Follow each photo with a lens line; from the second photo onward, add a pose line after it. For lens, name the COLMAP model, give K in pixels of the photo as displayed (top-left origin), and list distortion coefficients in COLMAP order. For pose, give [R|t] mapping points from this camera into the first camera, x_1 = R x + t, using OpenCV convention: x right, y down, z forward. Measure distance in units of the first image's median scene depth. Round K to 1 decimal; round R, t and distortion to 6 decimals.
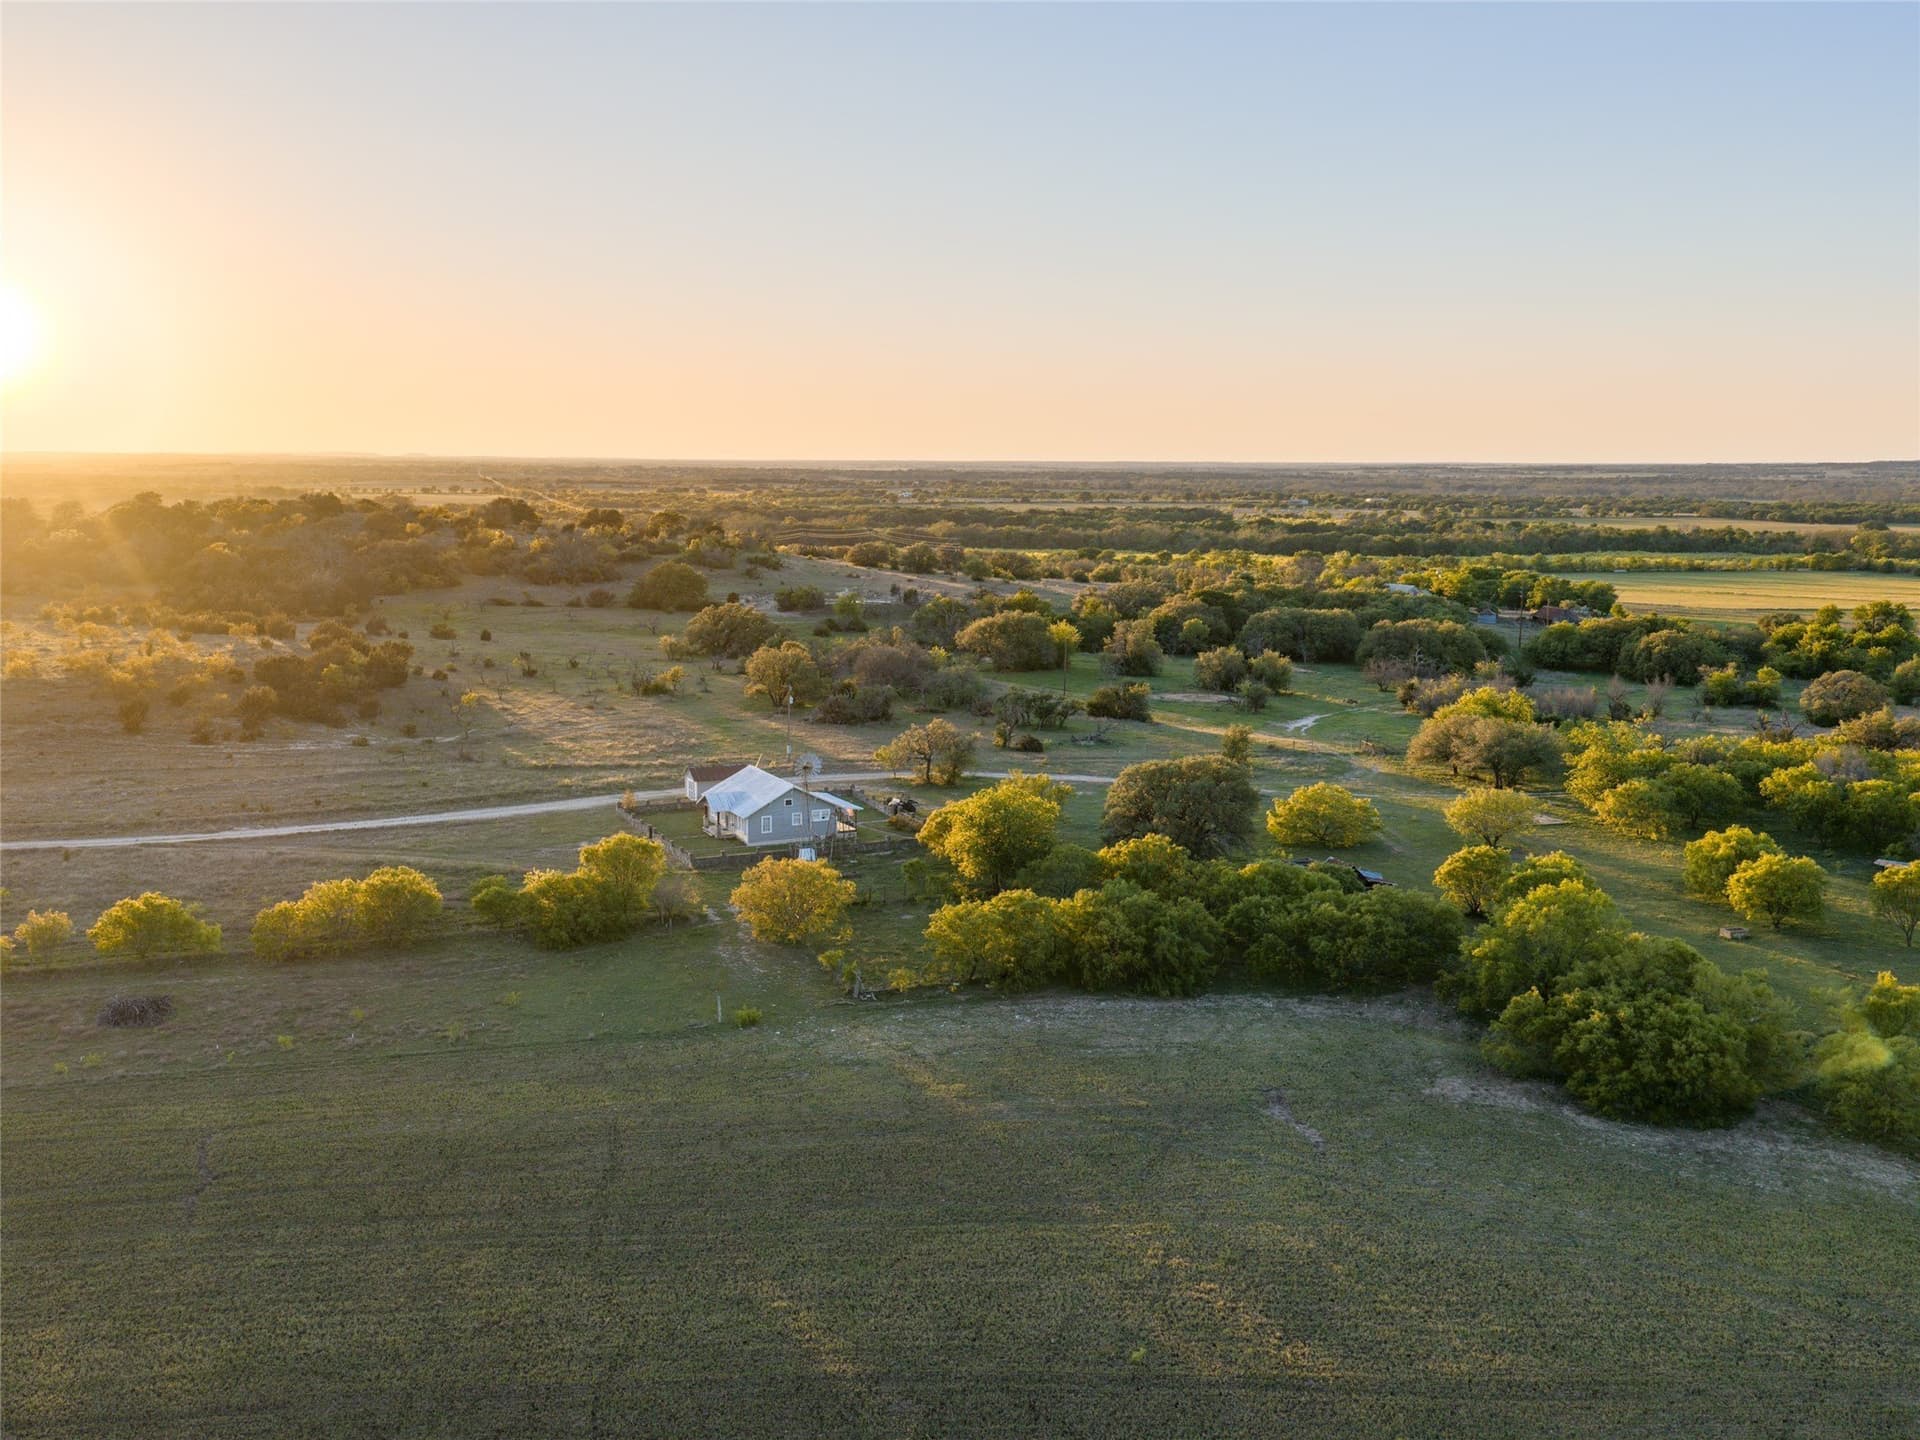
lens RADIAL K [[1916.9, 0, 957.9], [0, 1916.9, 706.3], [0, 0, 1]] dist [0.013437, -0.023931]
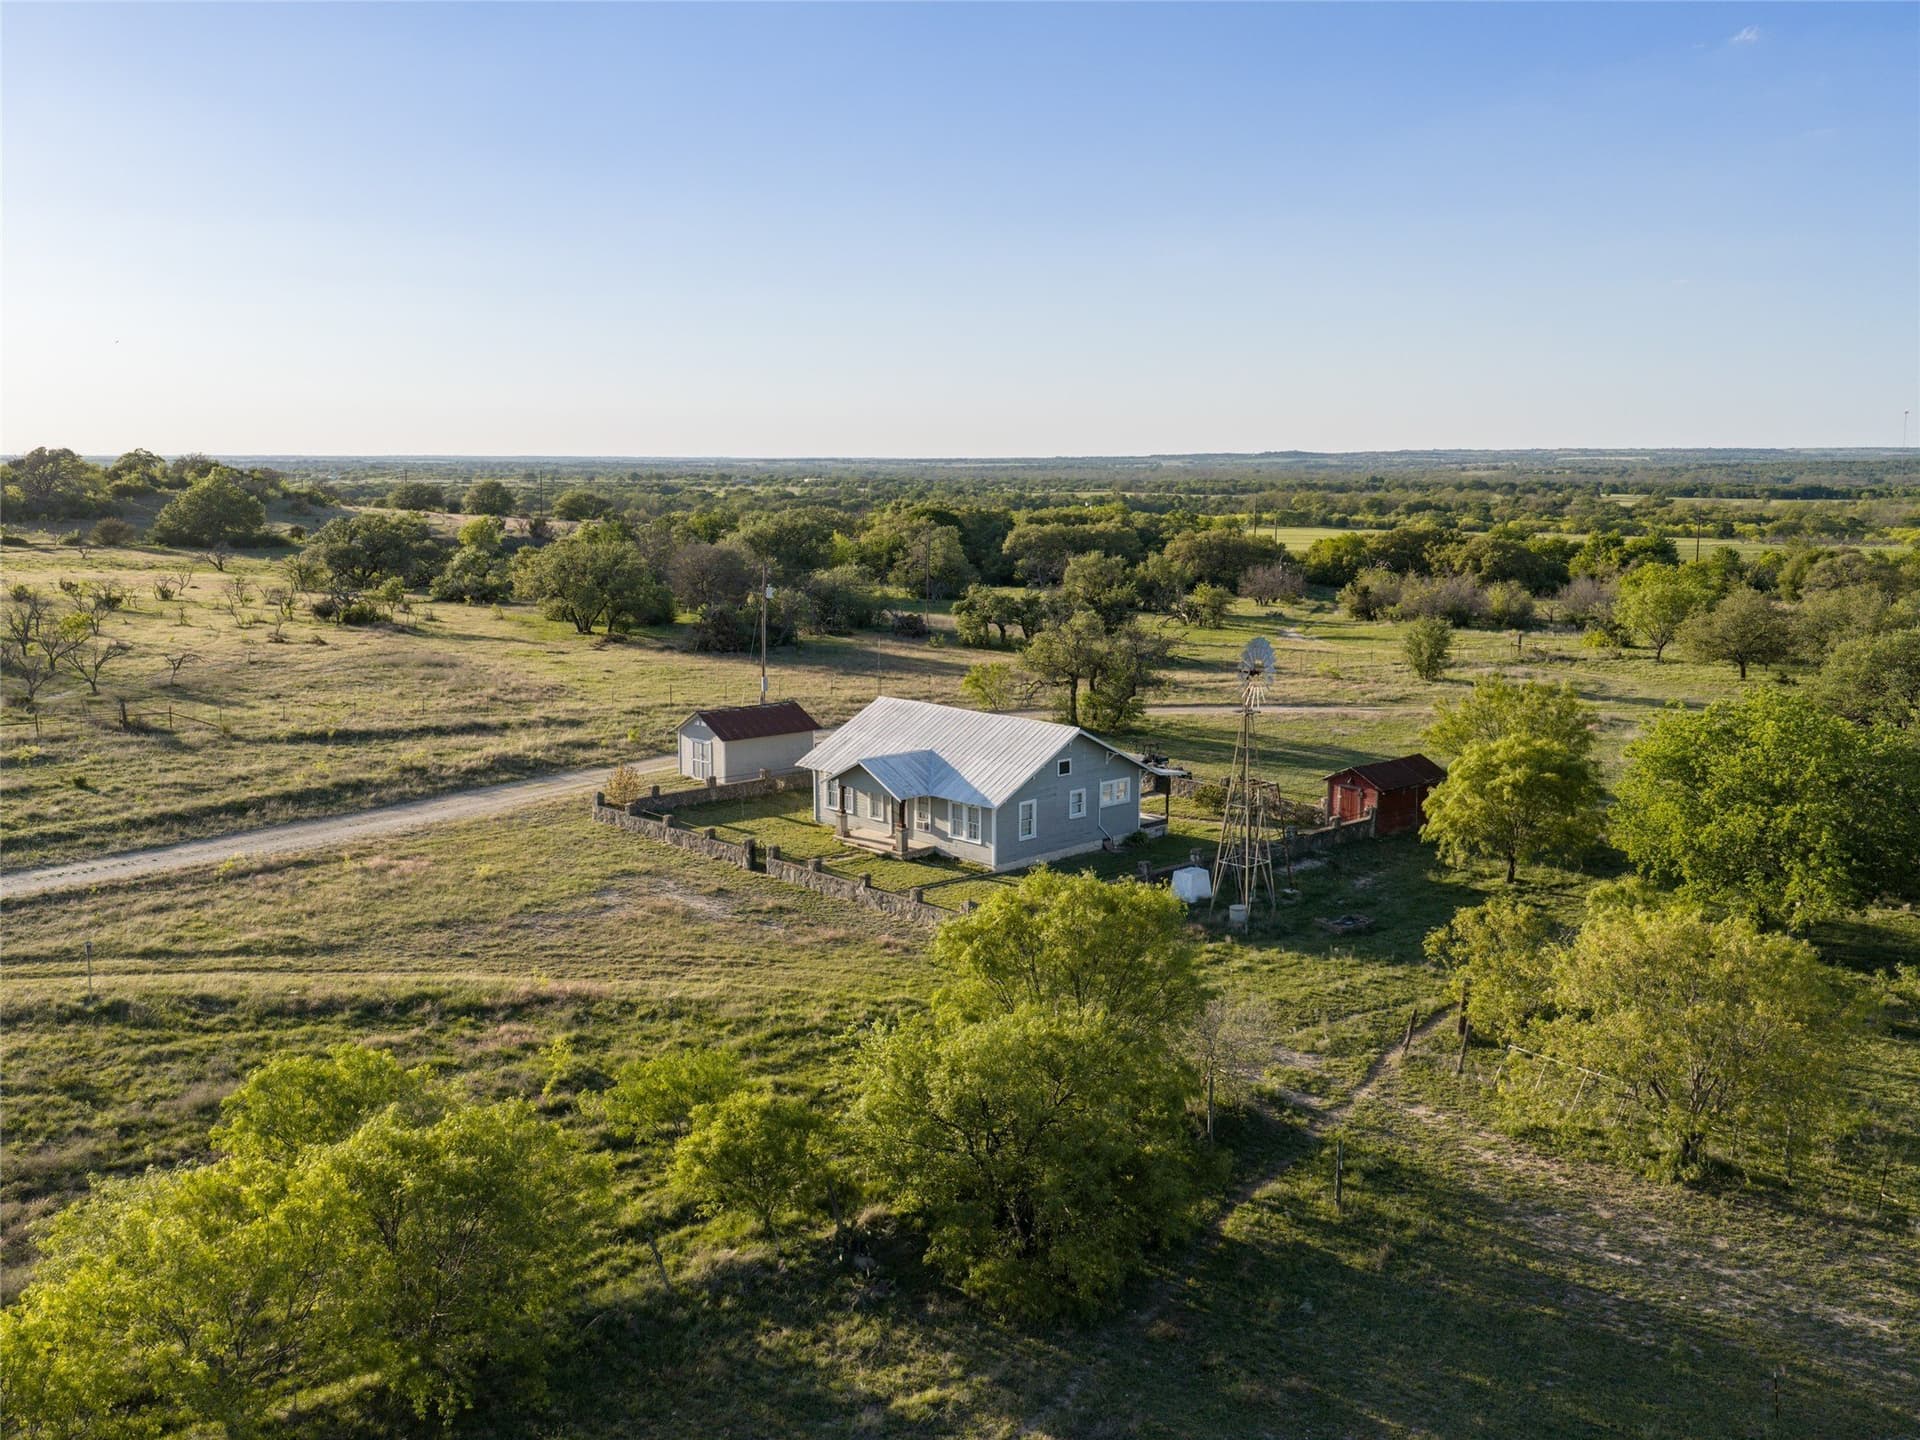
lens RADIAL K [[1795.8, 0, 958.0], [0, 1795.8, 719.9], [0, 0, 1]] dist [0.026526, -0.069557]
pose [[0.948868, -0.048114, 0.311986, -0.180550], [0.042576, 0.998792, 0.024541, 0.020585], [-0.312790, -0.010003, 0.949770, 0.456652]]
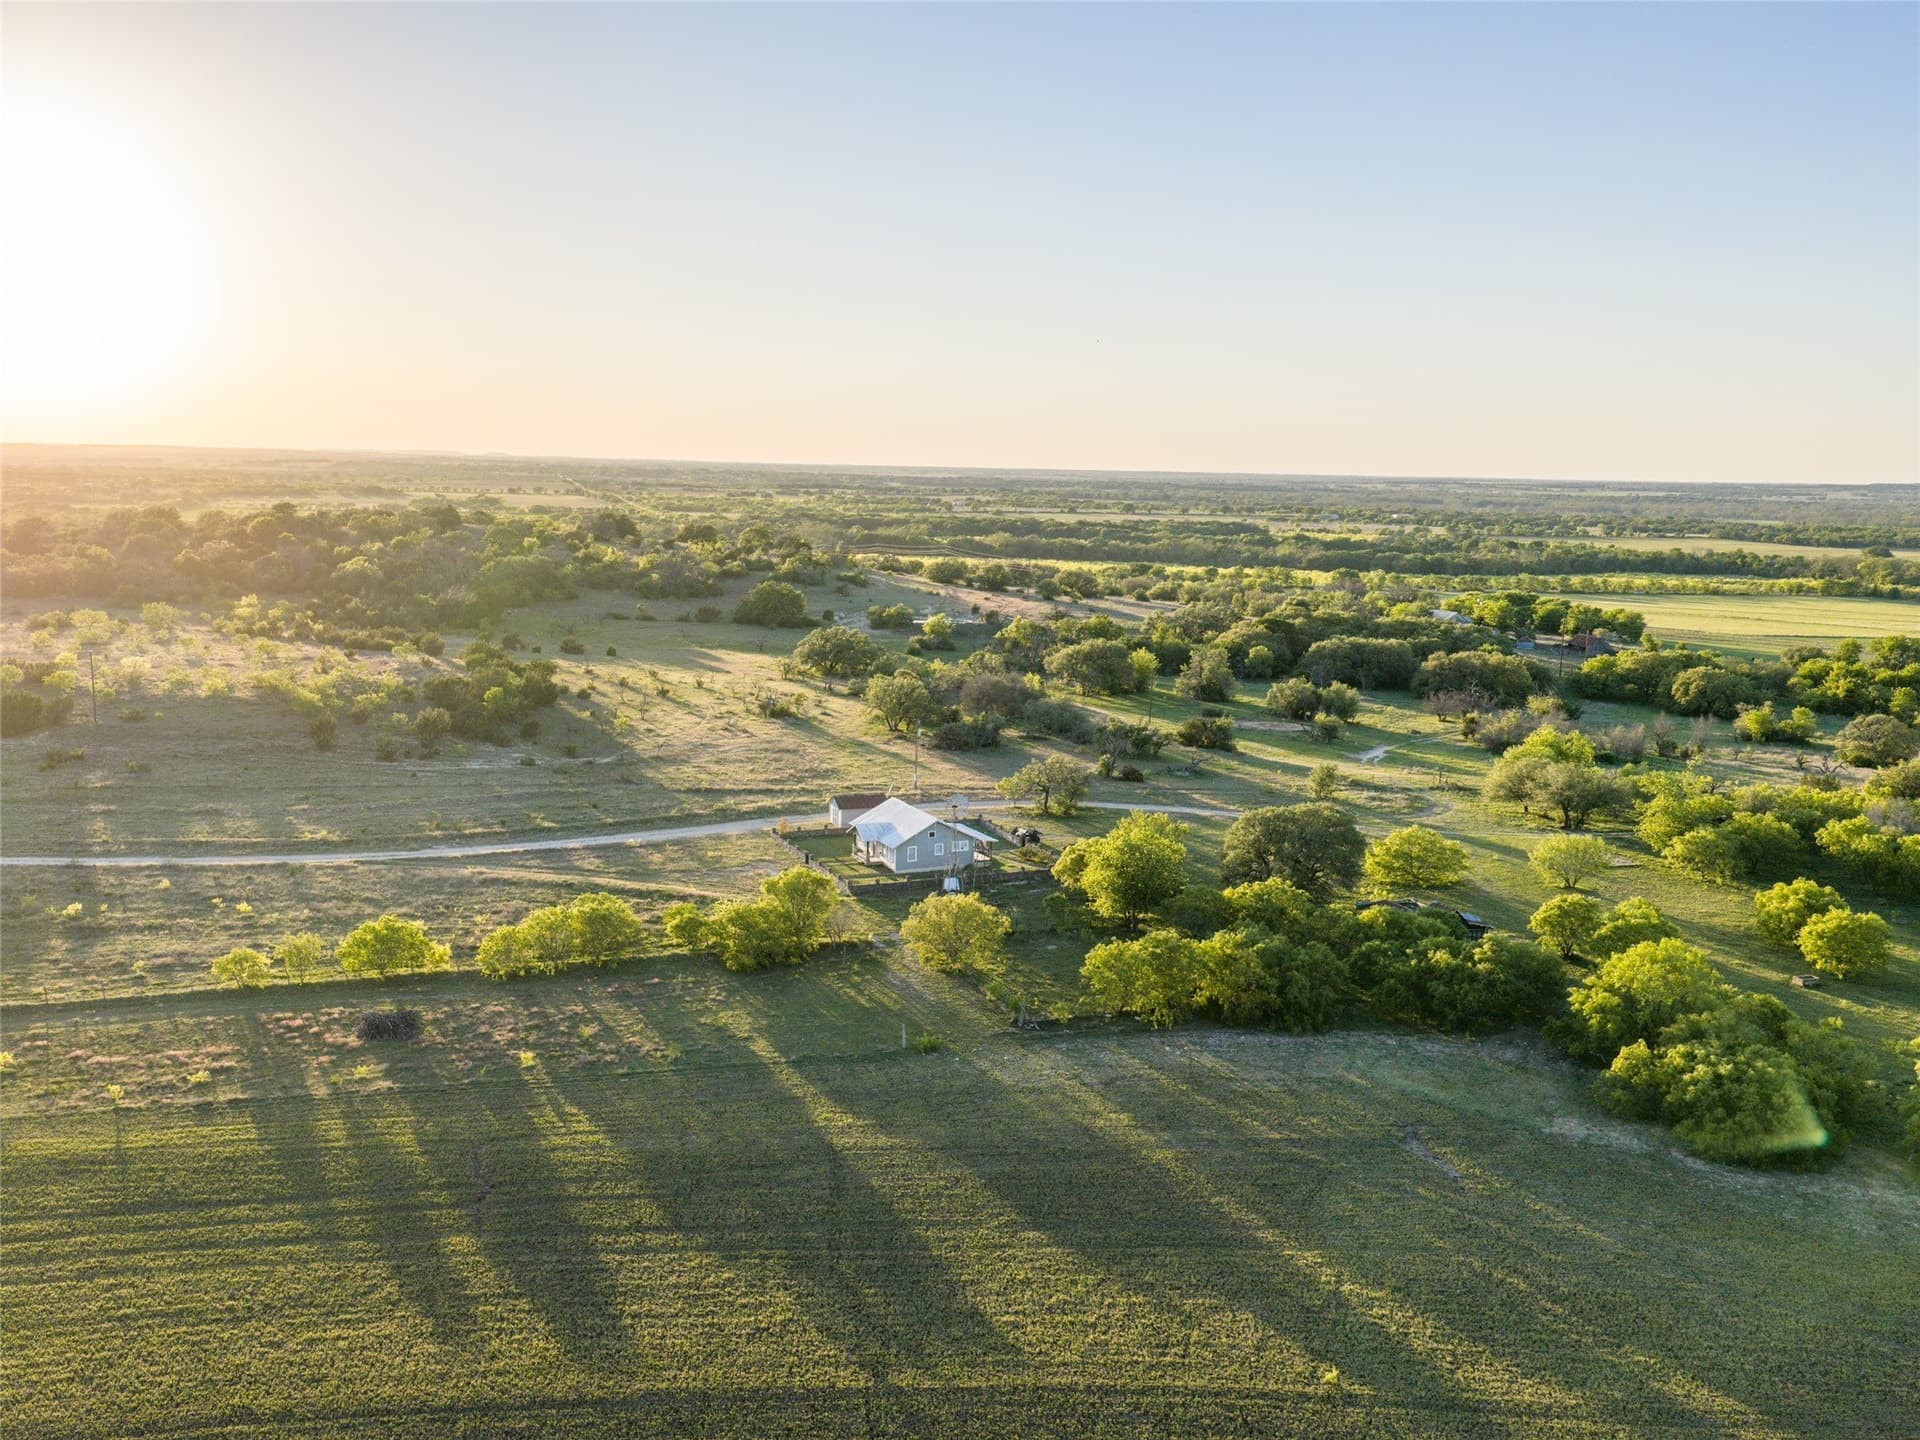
lens RADIAL K [[1795.8, 0, 958.0], [0, 1795.8, 719.9], [0, 0, 1]] dist [0.026526, -0.069557]
pose [[0.999563, 0.019937, -0.021818, -0.039137], [-0.019666, 0.999728, 0.012542, -0.021955], [0.022062, -0.012107, 0.999683, -0.026741]]
